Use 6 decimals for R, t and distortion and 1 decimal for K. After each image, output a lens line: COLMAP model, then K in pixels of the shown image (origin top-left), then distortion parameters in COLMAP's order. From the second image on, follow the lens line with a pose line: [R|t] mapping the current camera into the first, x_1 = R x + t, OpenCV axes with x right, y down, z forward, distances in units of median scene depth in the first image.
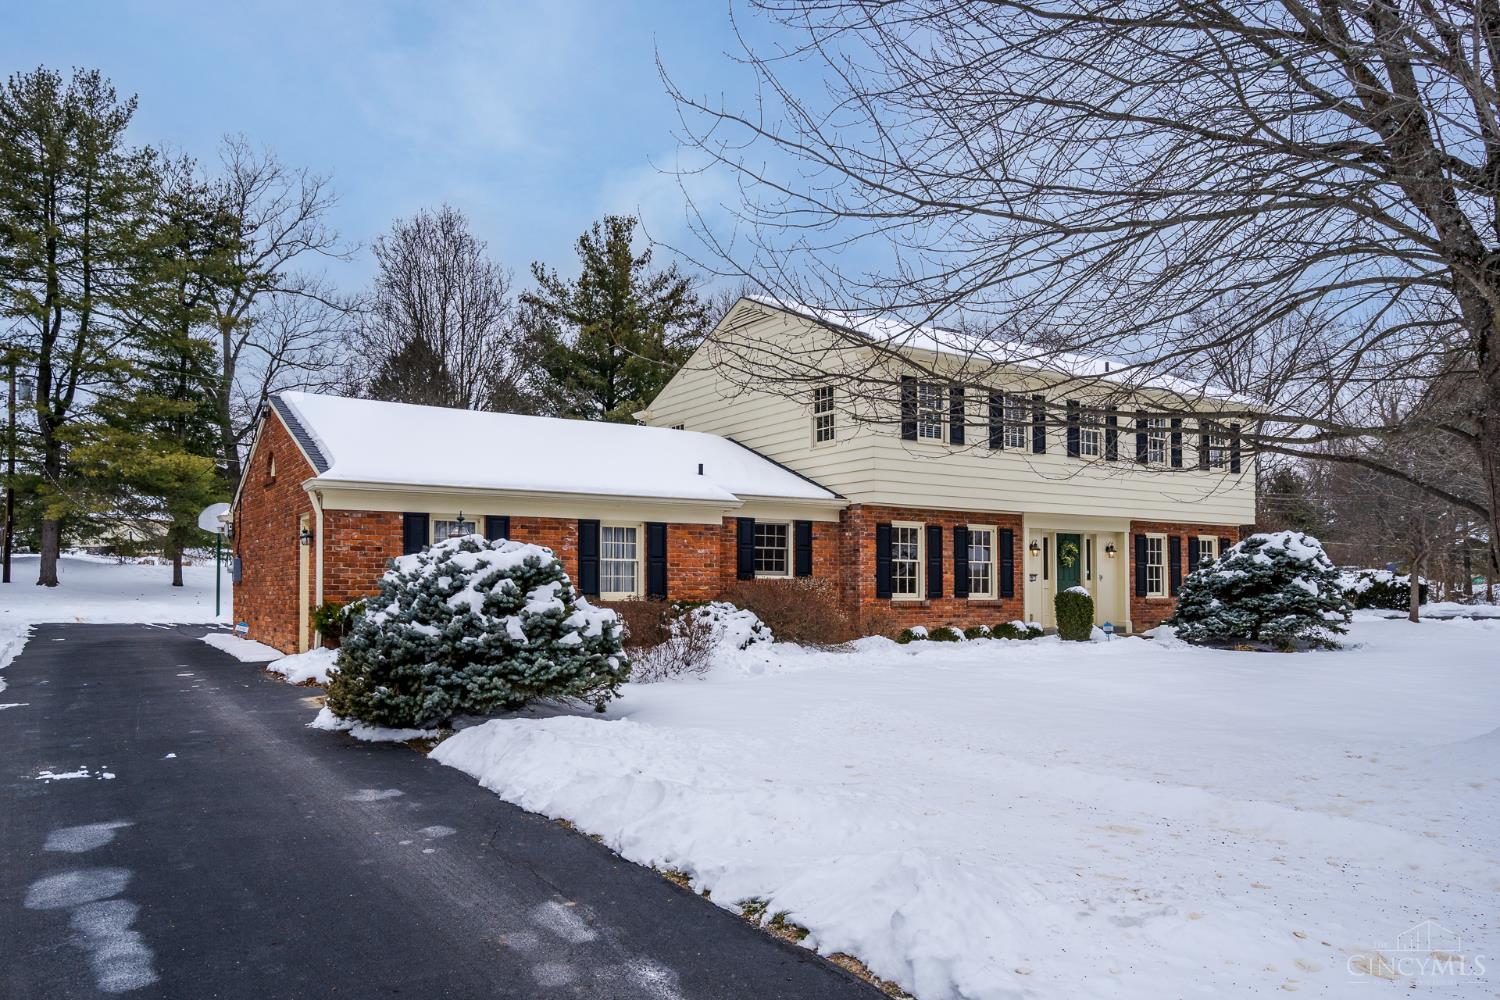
lens RADIAL K [[1060.4, 0, 725.5], [0, 1060.4, 526.7], [0, 0, 1]] dist [0.002136, 0.002012]
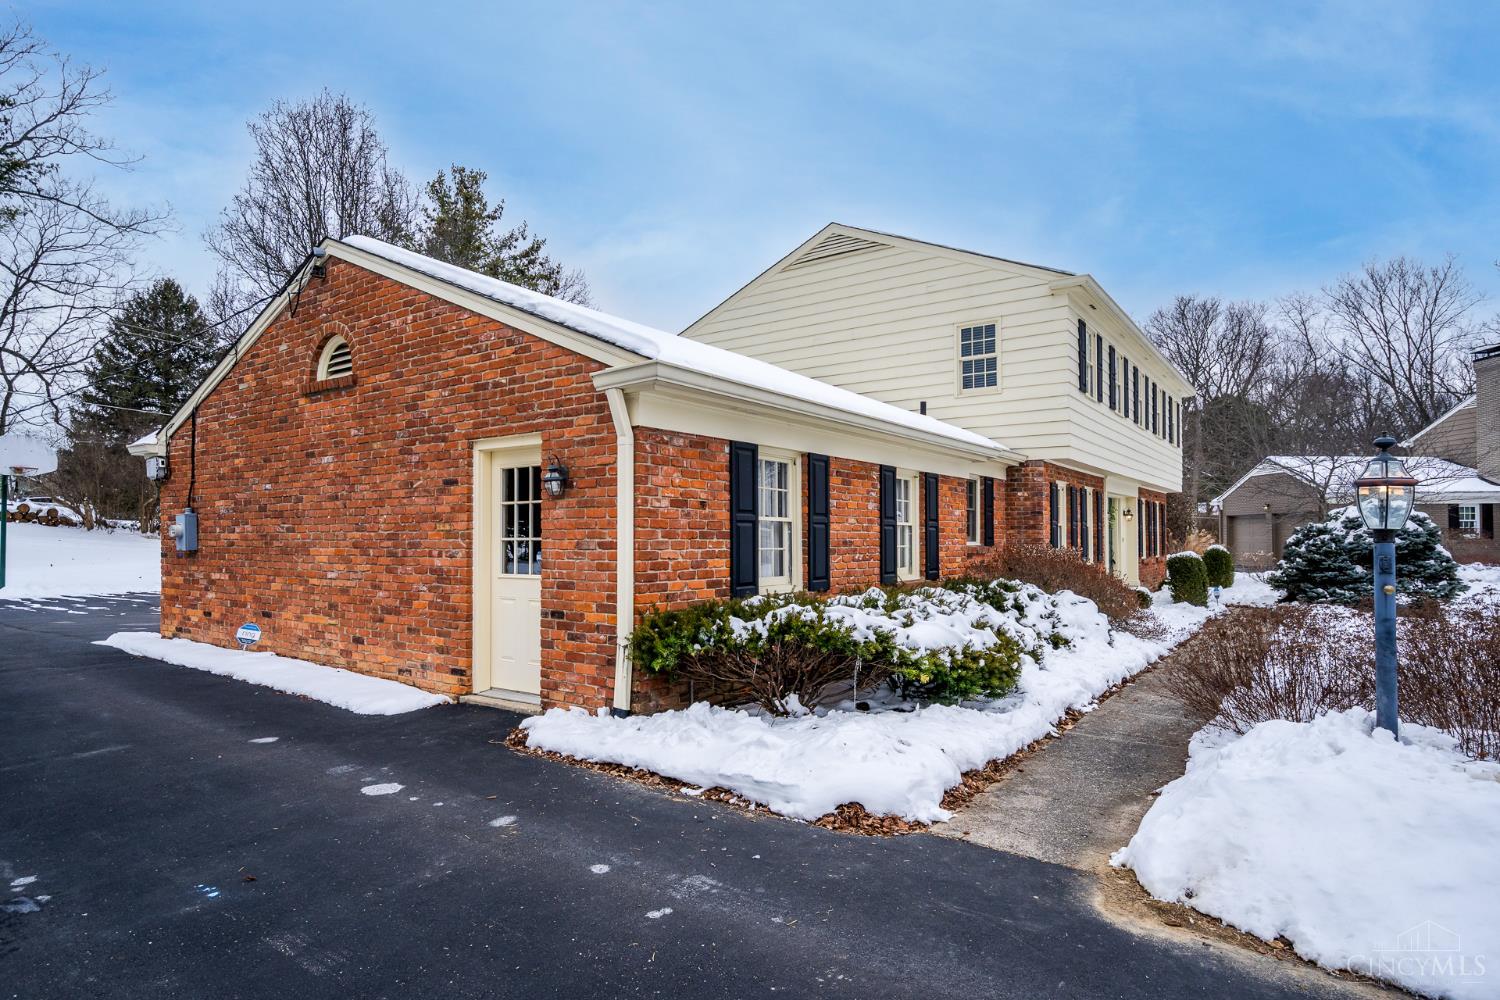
lens RADIAL K [[829.8, 0, 750.0], [0, 829.8, 500.0], [0, 0, 1]] dist [0.002073, 0.001330]
pose [[0.927658, 0.017150, 0.373037, -0.331694], [-0.022157, 0.999713, 0.009138, 0.010033], [-0.372773, -0.016742, 0.927771, 0.420514]]
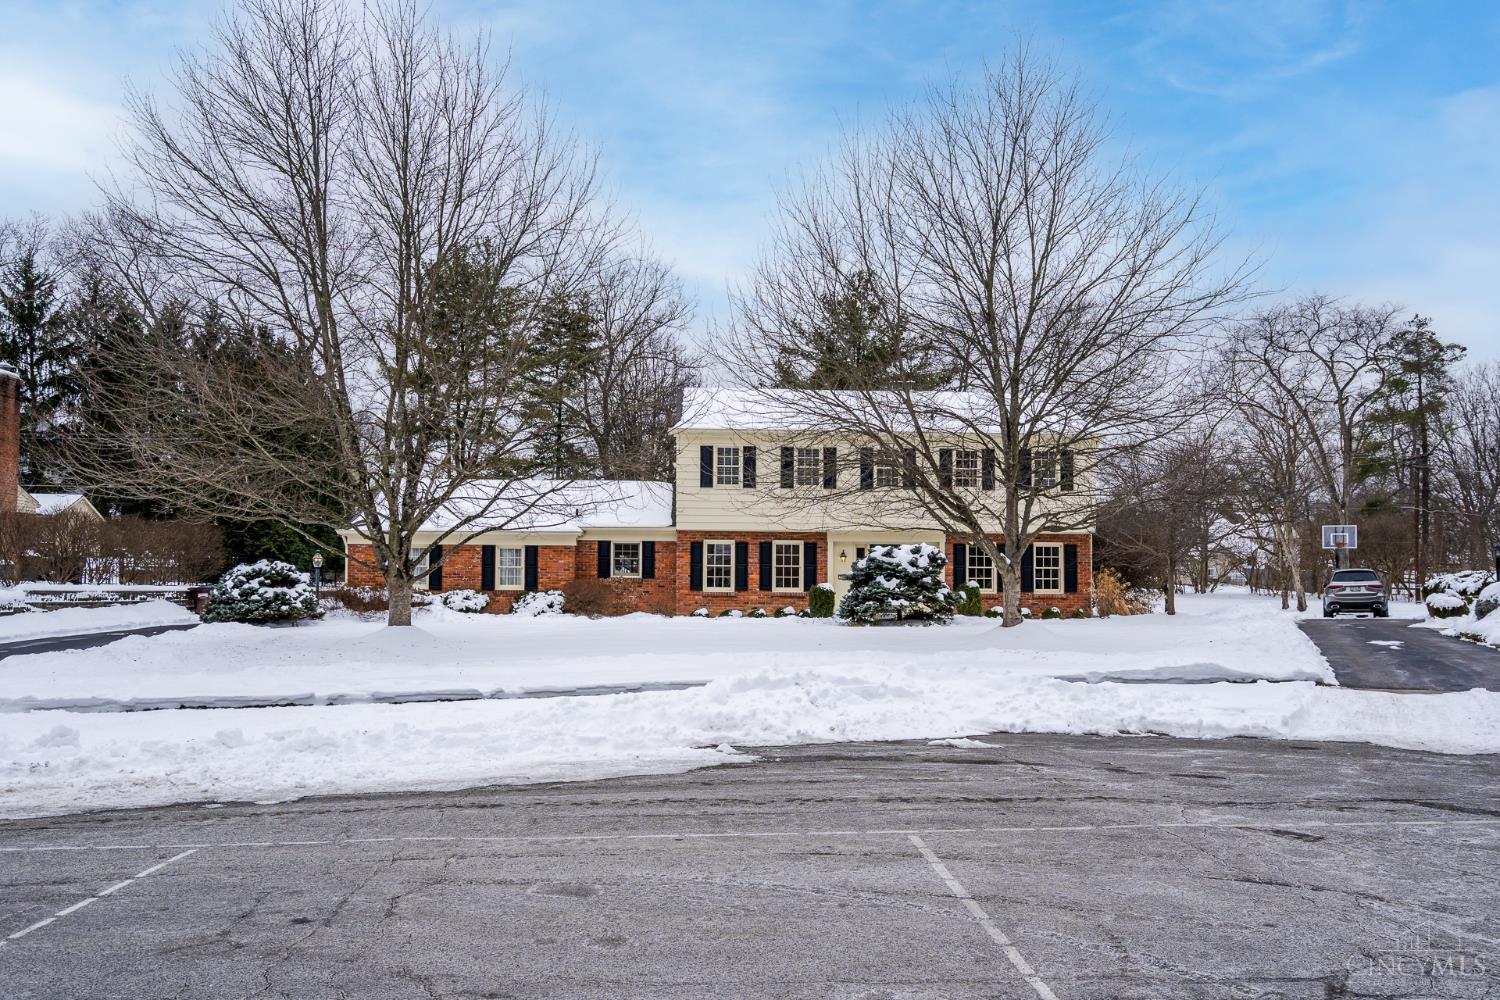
lens RADIAL K [[1162.5, 0, 750.0], [0, 1162.5, 500.0], [0, 0, 1]] dist [-0.002730, -0.000201]
pose [[0.866800, -0.034222, -0.497481, 1.002725], [0.023393, 0.999335, -0.027985, -0.013941], [0.498107, 0.012619, 0.867024, -0.405398]]
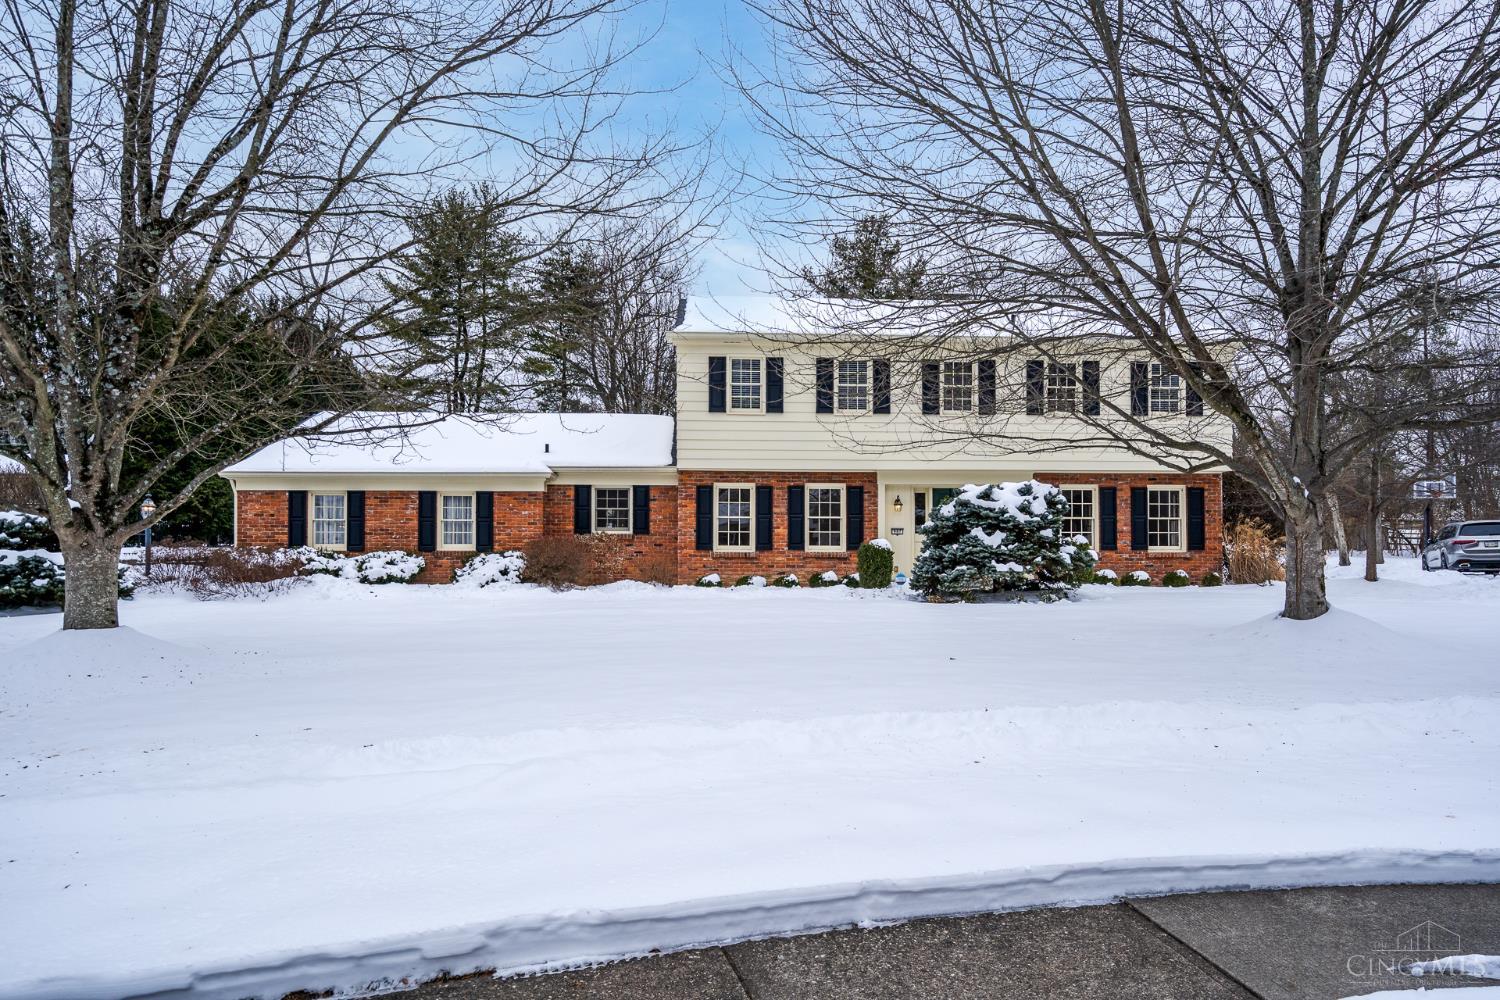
lens RADIAL K [[973.2, 0, 750.0], [0, 973.2, 500.0], [0, 0, 1]] dist [-0.000113, -0.000107]
pose [[0.867334, -0.024604, -0.497119, 0.683000], [0.028361, 0.999598, 0.000008, 0.013285], [0.496919, -0.014106, 0.867683, 0.094201]]
